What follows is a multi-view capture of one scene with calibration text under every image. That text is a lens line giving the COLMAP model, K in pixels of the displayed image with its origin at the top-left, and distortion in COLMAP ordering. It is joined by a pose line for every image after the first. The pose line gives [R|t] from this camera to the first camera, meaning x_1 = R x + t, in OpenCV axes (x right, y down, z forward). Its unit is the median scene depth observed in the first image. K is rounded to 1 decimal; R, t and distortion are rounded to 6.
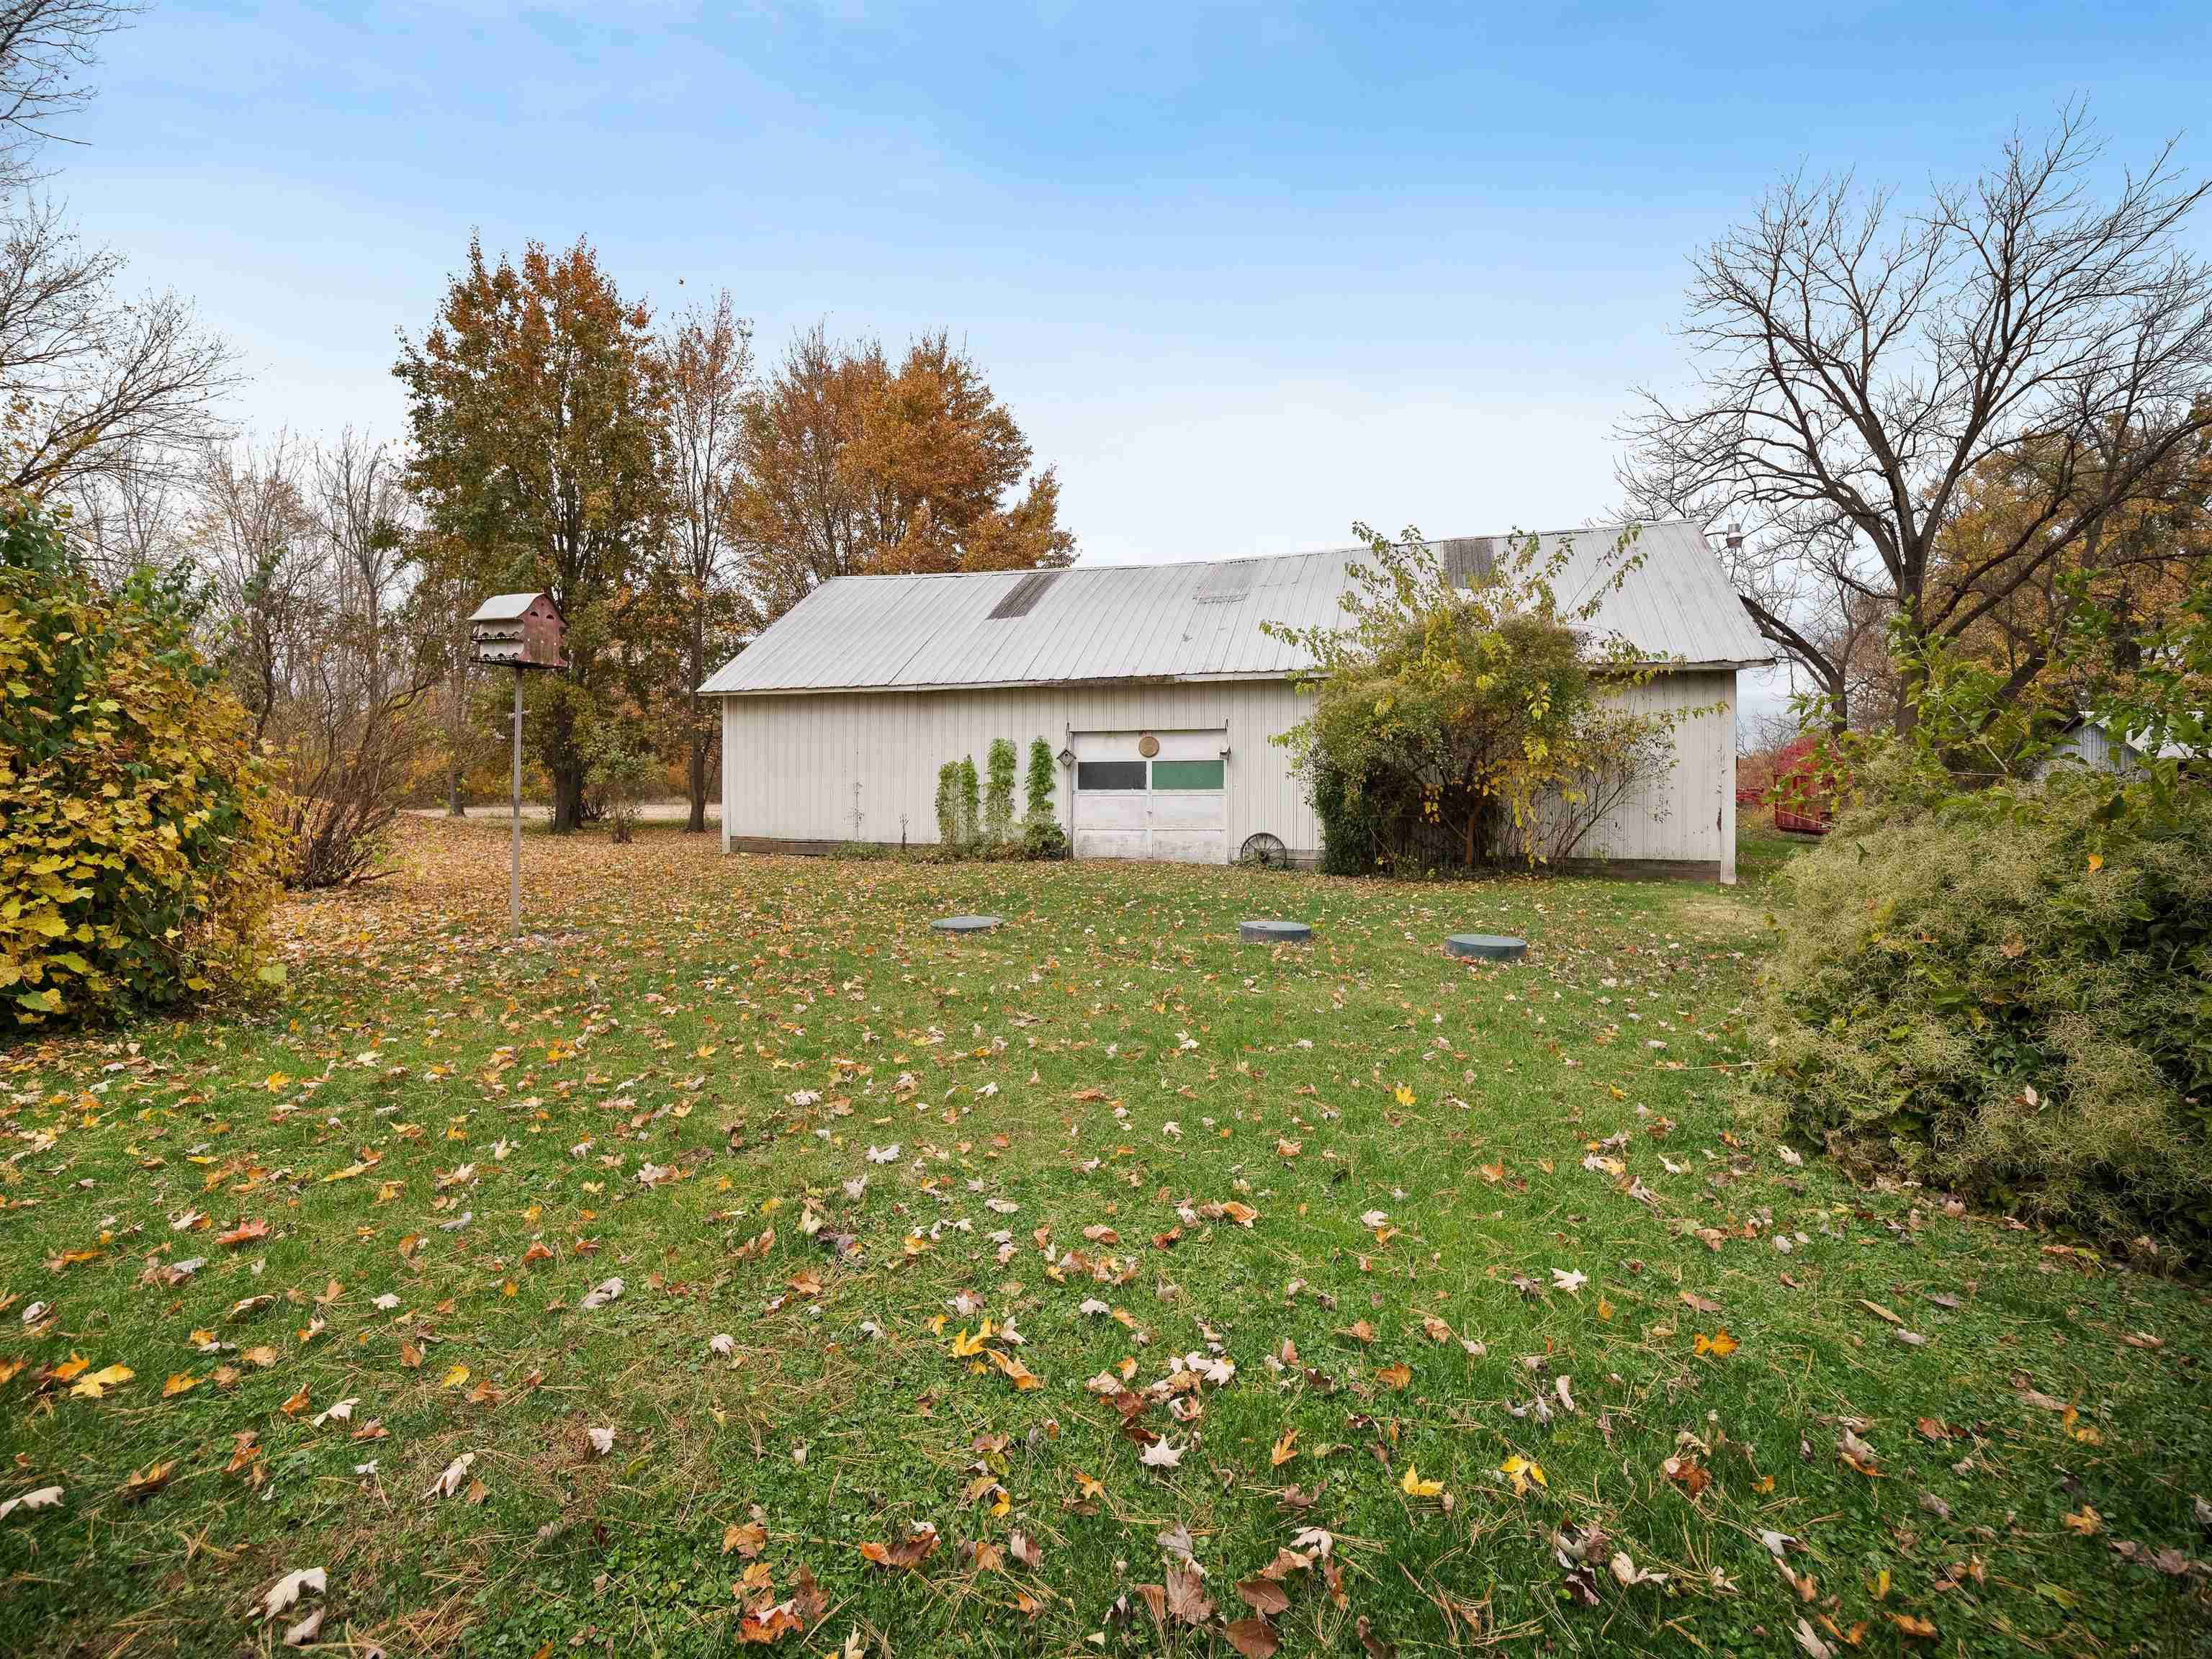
lens RADIAL K [[1003.4, 0, 1095.4], [0, 1003.4, 810.9], [0, 0, 1]] dist [-0.020252, -0.000835]
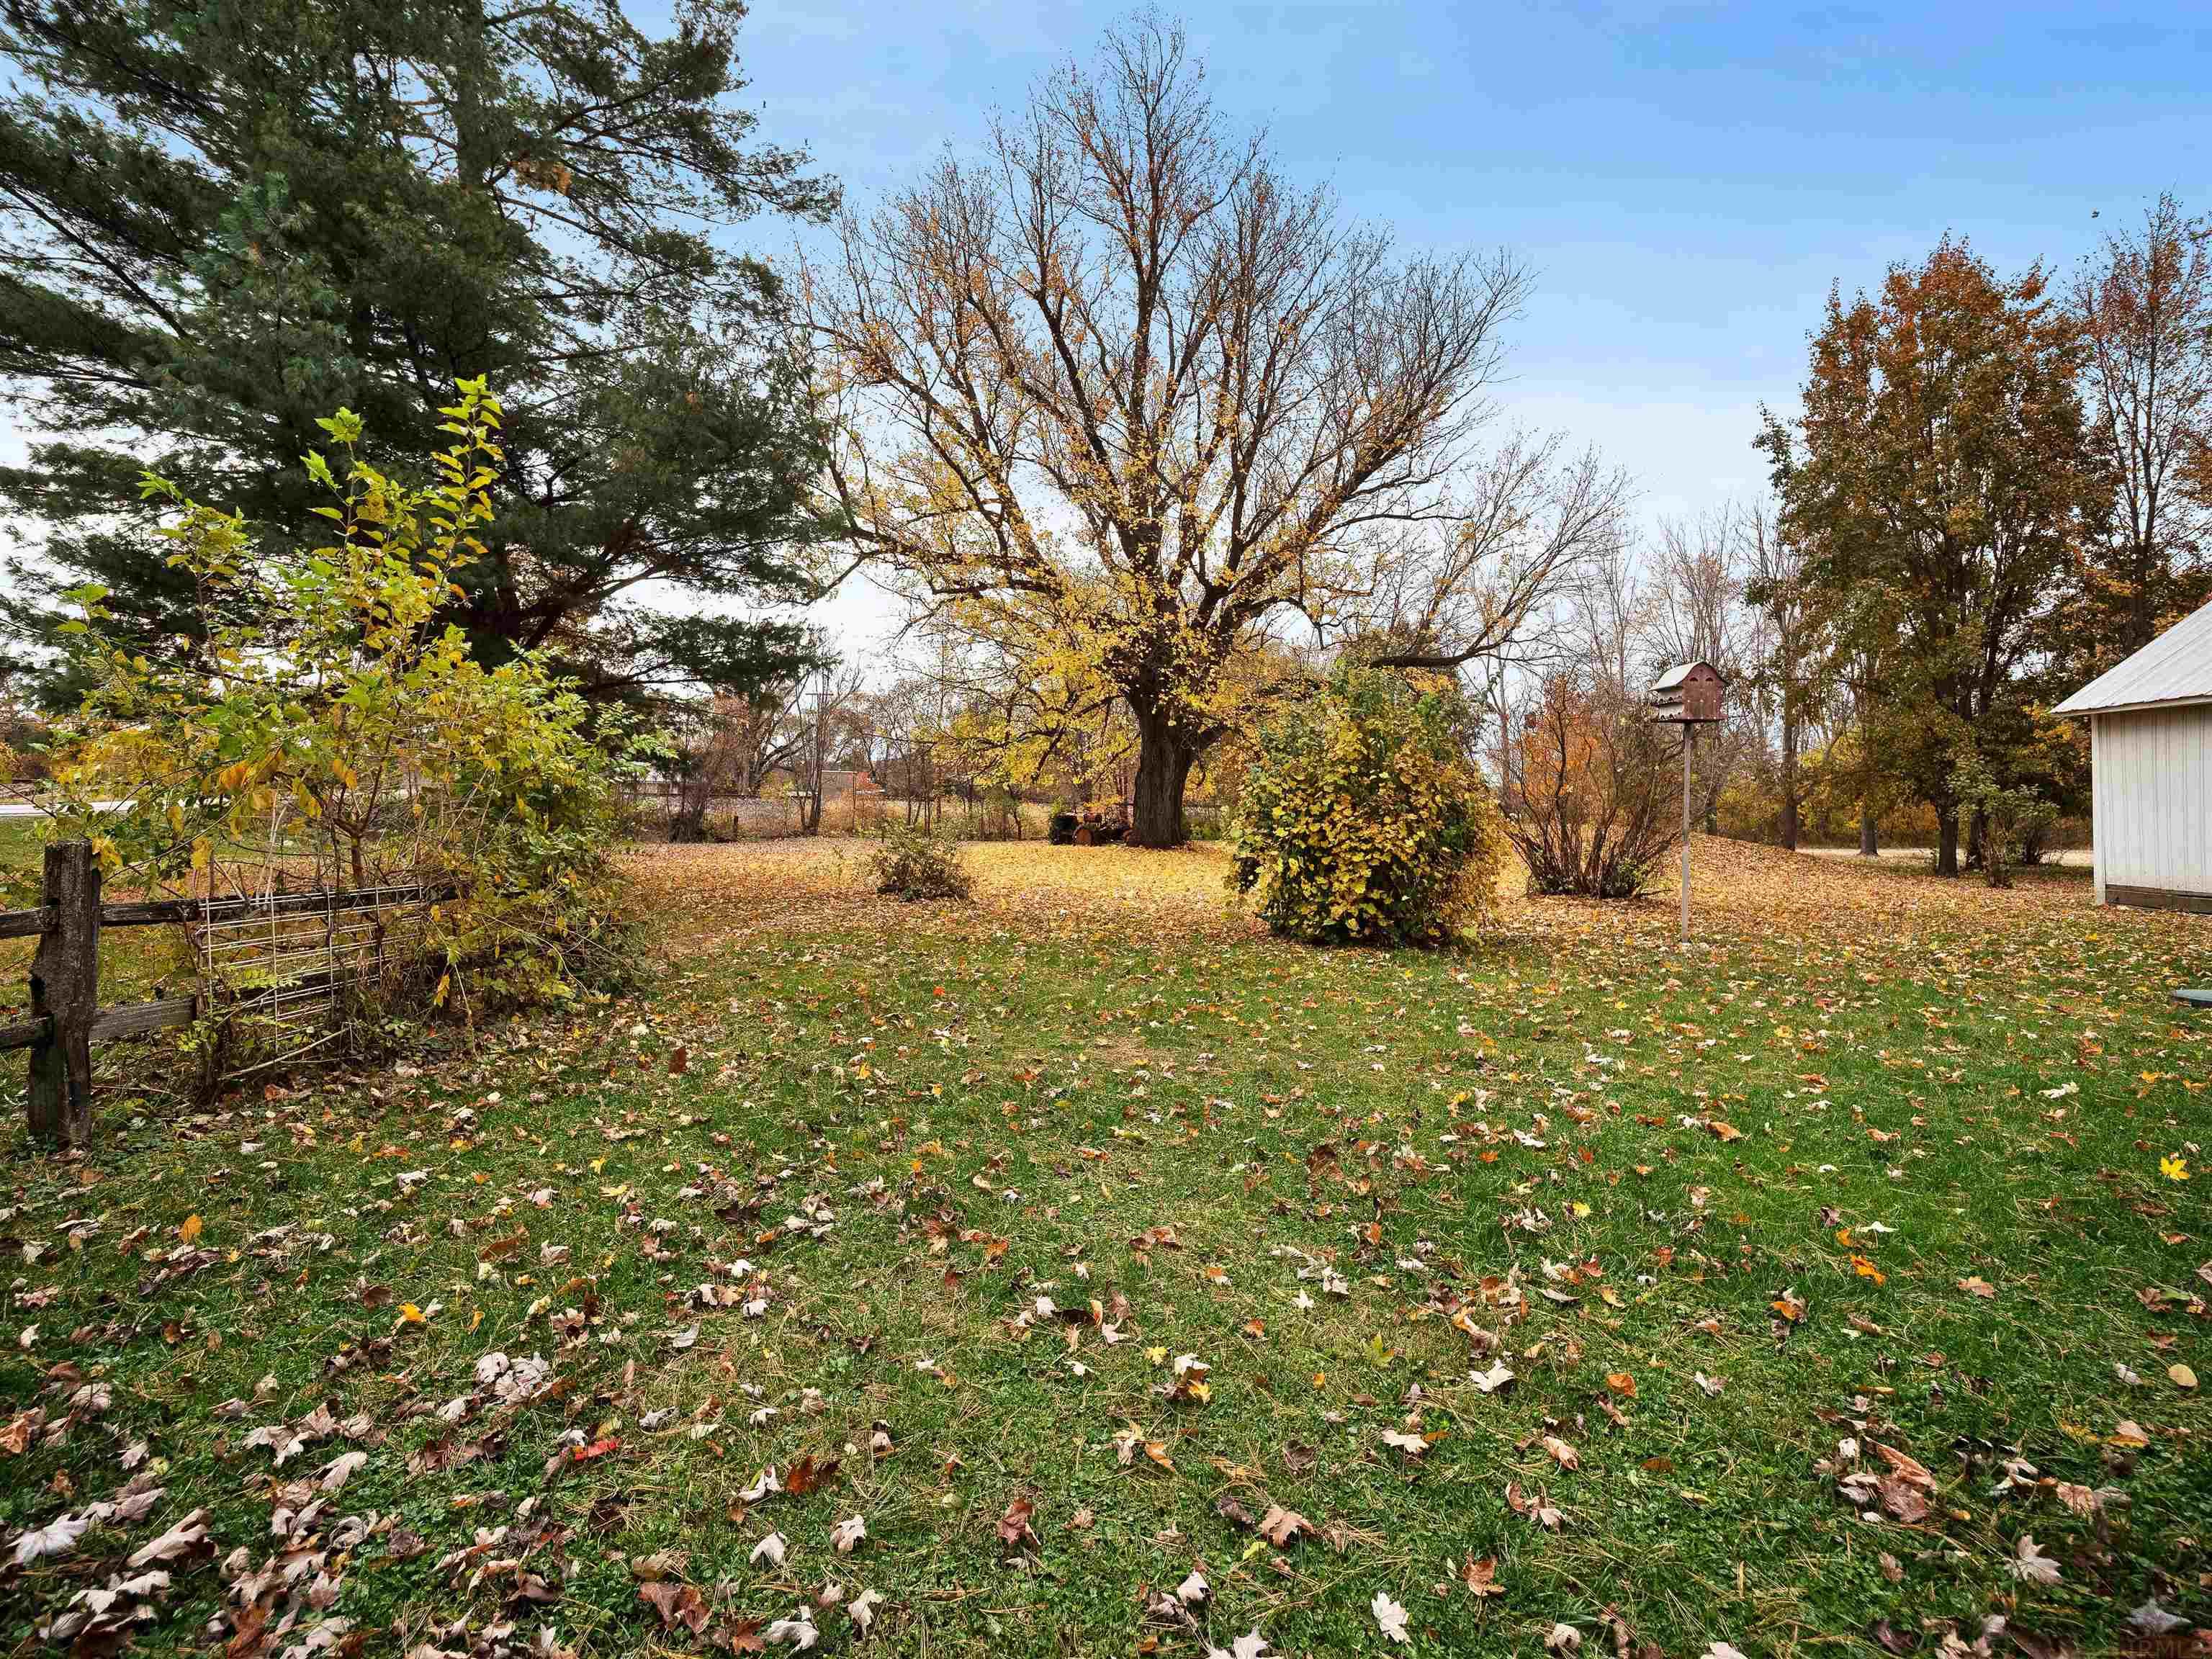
lens RADIAL K [[1003.4, 0, 1095.4], [0, 1003.4, 810.9], [0, 0, 1]] dist [-0.020252, -0.000835]
pose [[0.299957, -0.006279, -0.953932, 0.143704], [-0.029486, 0.999440, -0.015850, 0.002018], [0.953497, 0.032881, 0.299604, -0.024598]]
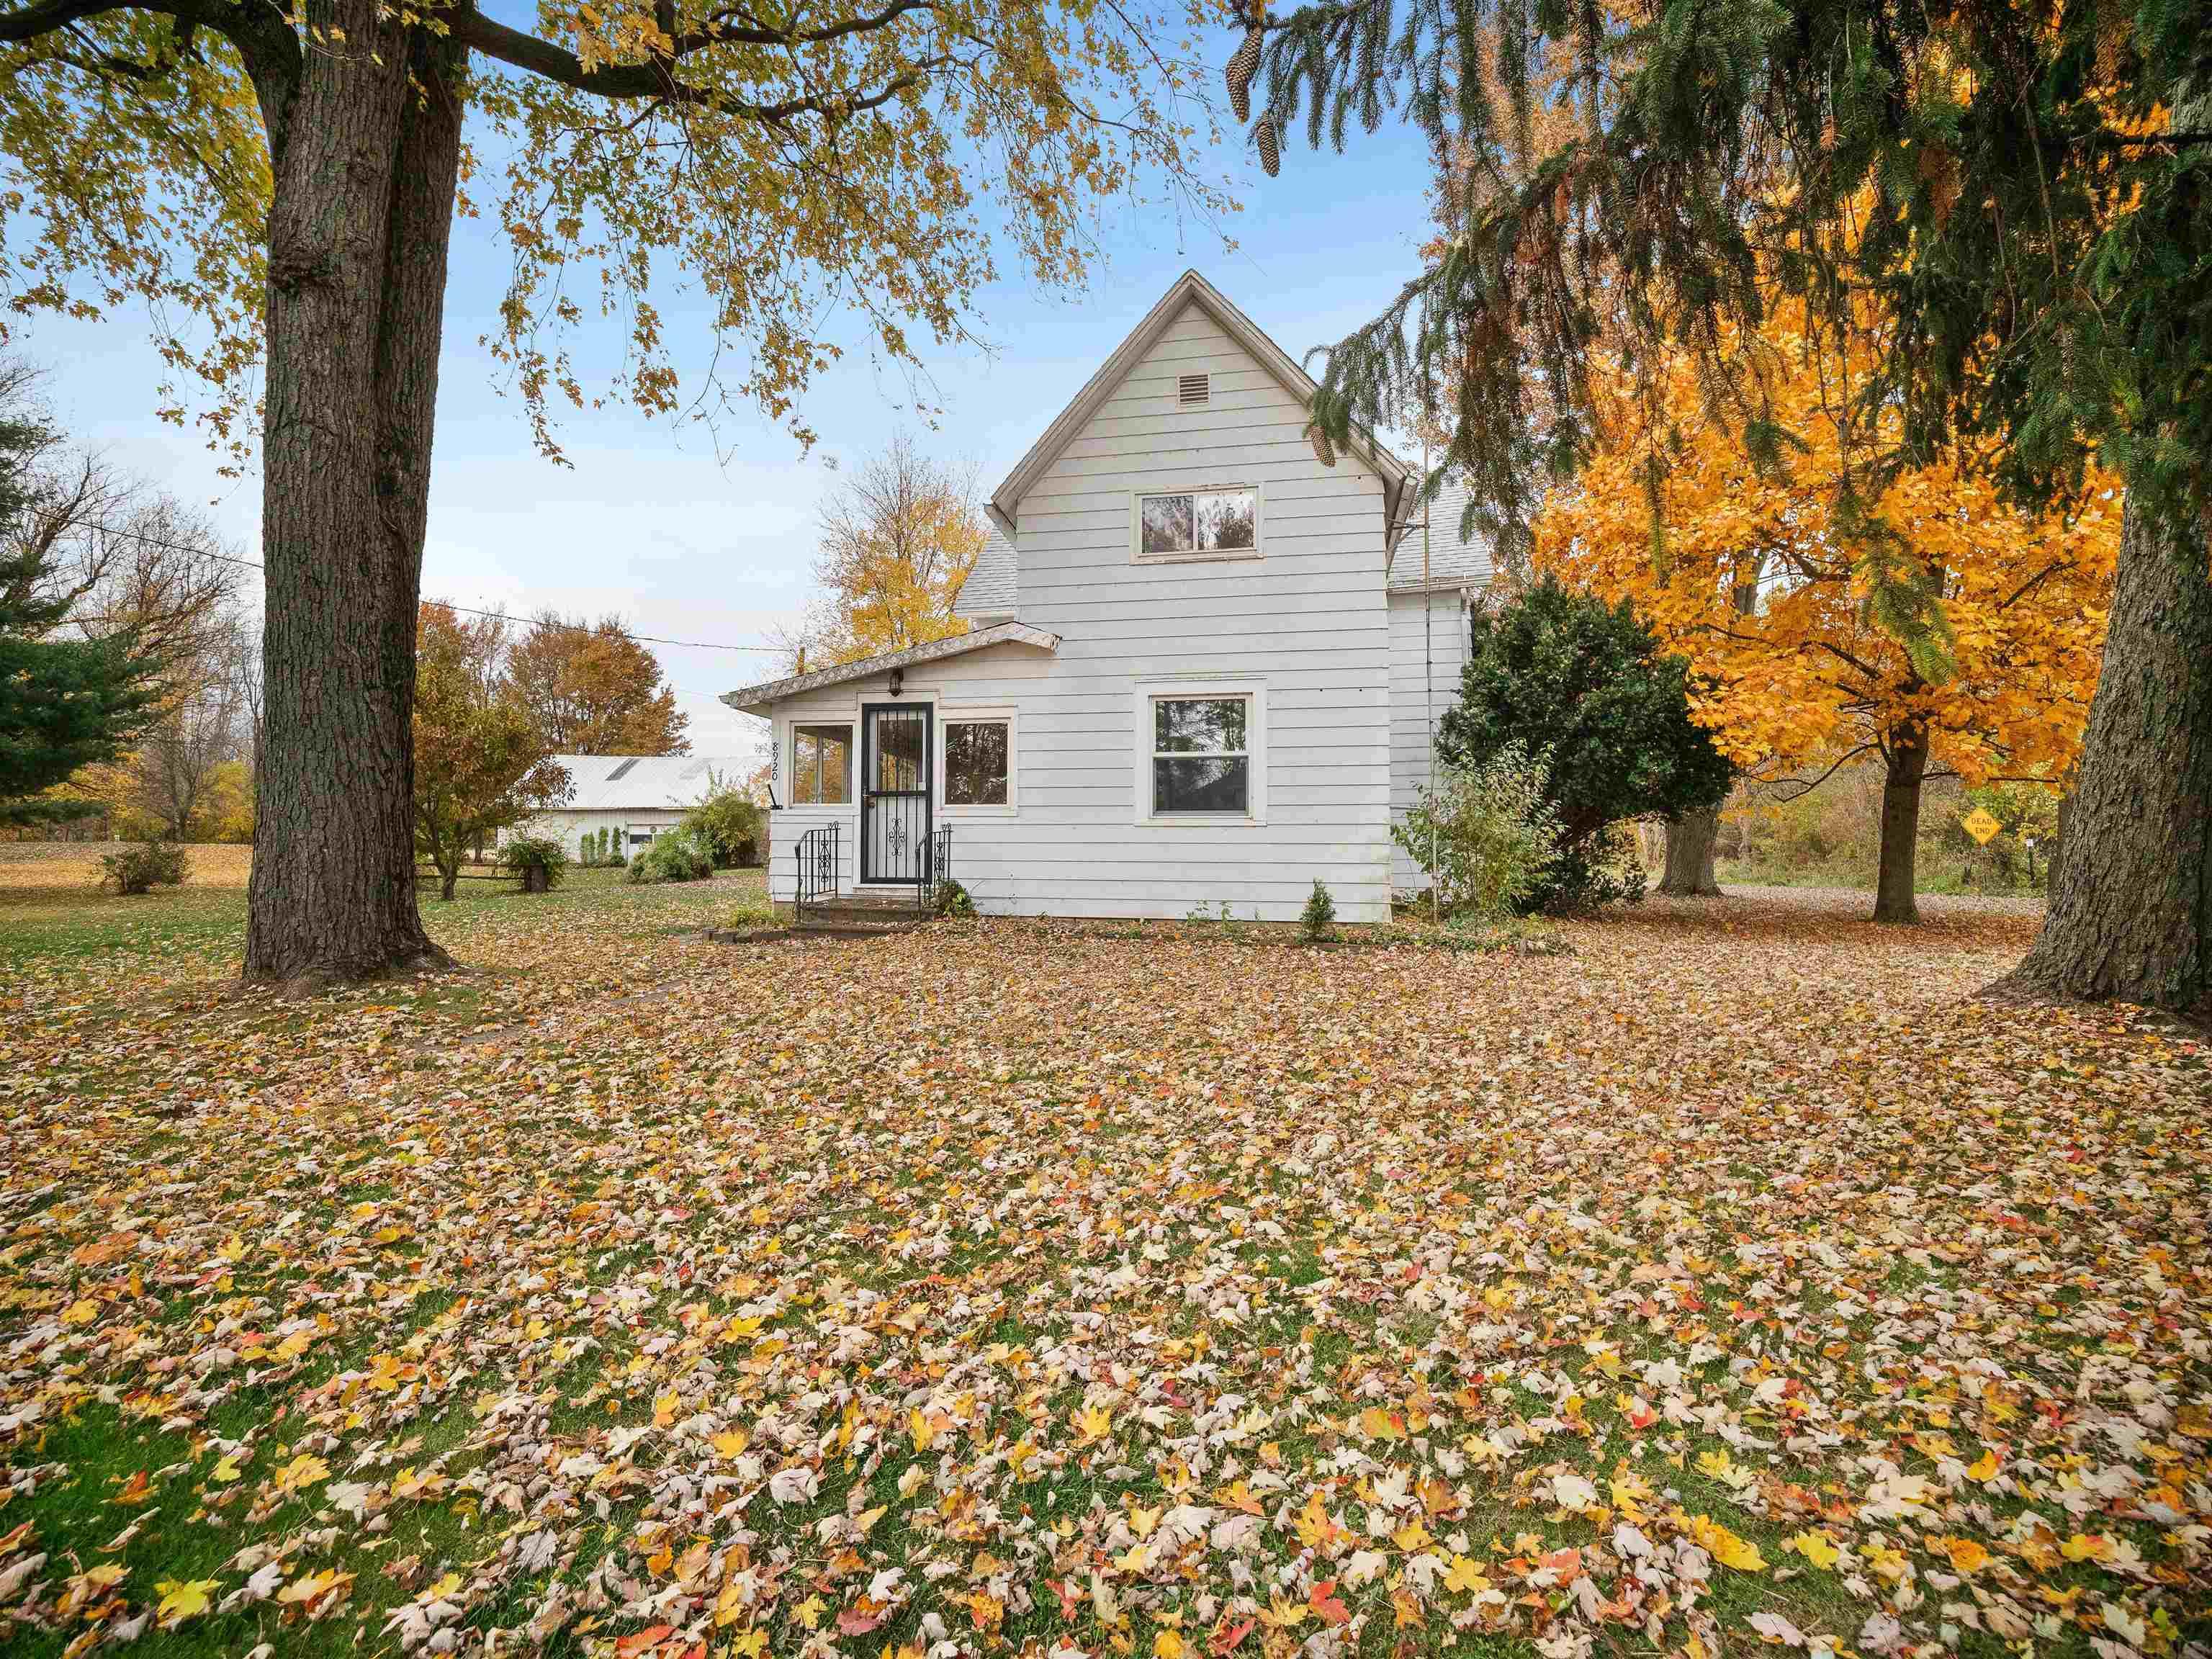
lens RADIAL K [[1003.4, 0, 1095.4], [0, 1003.4, 810.9], [0, 0, 1]] dist [-0.020252, -0.000835]
pose [[0.980560, -0.002000, 0.196207, 0.642784], [0.010507, 0.999049, -0.042327, 0.018497], [-0.195936, 0.043566, 0.979648, -1.849998]]
